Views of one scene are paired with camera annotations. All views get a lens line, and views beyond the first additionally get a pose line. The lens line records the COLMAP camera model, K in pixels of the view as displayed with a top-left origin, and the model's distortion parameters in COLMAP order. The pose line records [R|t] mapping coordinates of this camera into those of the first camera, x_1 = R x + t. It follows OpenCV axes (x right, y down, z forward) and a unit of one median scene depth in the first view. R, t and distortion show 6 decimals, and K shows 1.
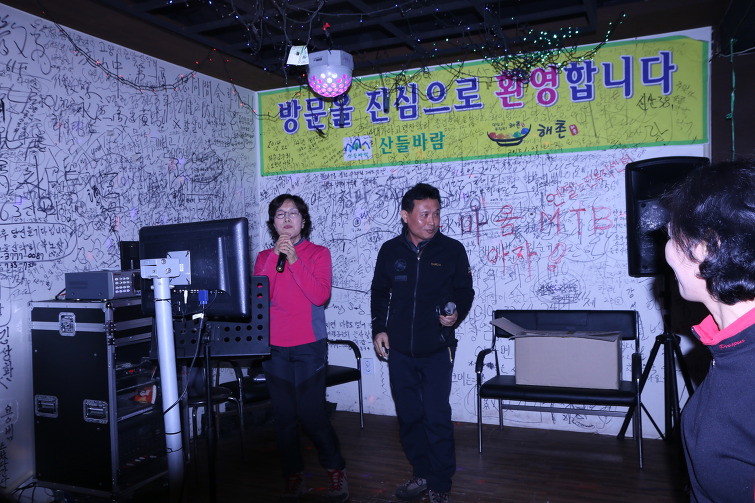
lens RADIAL K [[618.2, 0, 371.4], [0, 618.2, 264.8], [0, 0, 1]] dist [-0.087623, 0.105466]
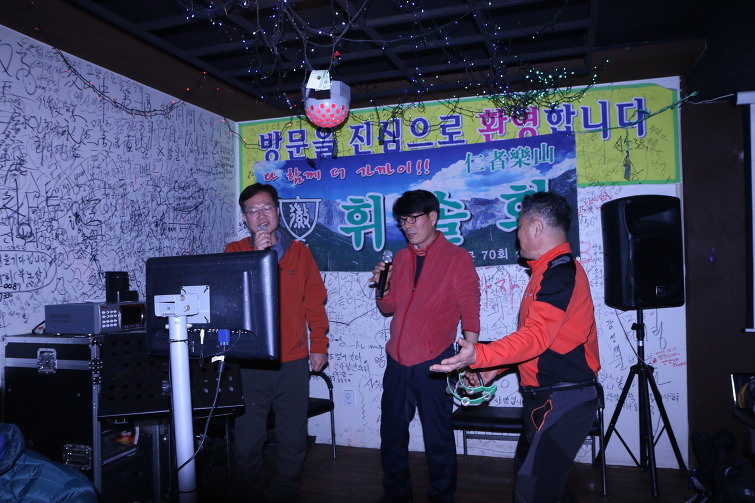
lens RADIAL K [[582.6, 0, 373.6], [0, 582.6, 259.9], [0, 0, 1]] dist [-0.106870, 0.095896]
pose [[0.995026, 0.010275, 0.099086, -0.067200], [-0.004724, 0.998415, -0.056090, -0.006727], [-0.099506, 0.055343, 0.993497, 0.062950]]
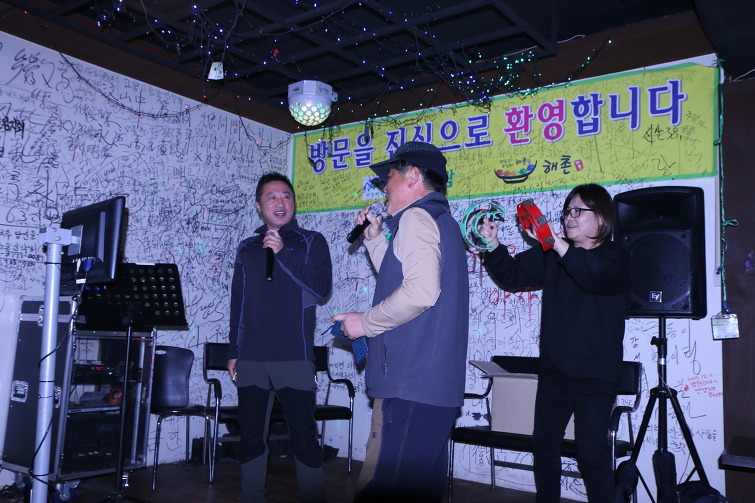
lens RADIAL K [[693.2, 0, 371.2], [0, 693.2, 257.5], [0, 0, 1]] dist [0.008620, 0.000000]
pose [[0.971358, 0.043429, -0.233618, 0.263308], [-0.077085, 0.987578, -0.136924, 0.085710], [0.224769, 0.151010, 0.962639, -0.072634]]
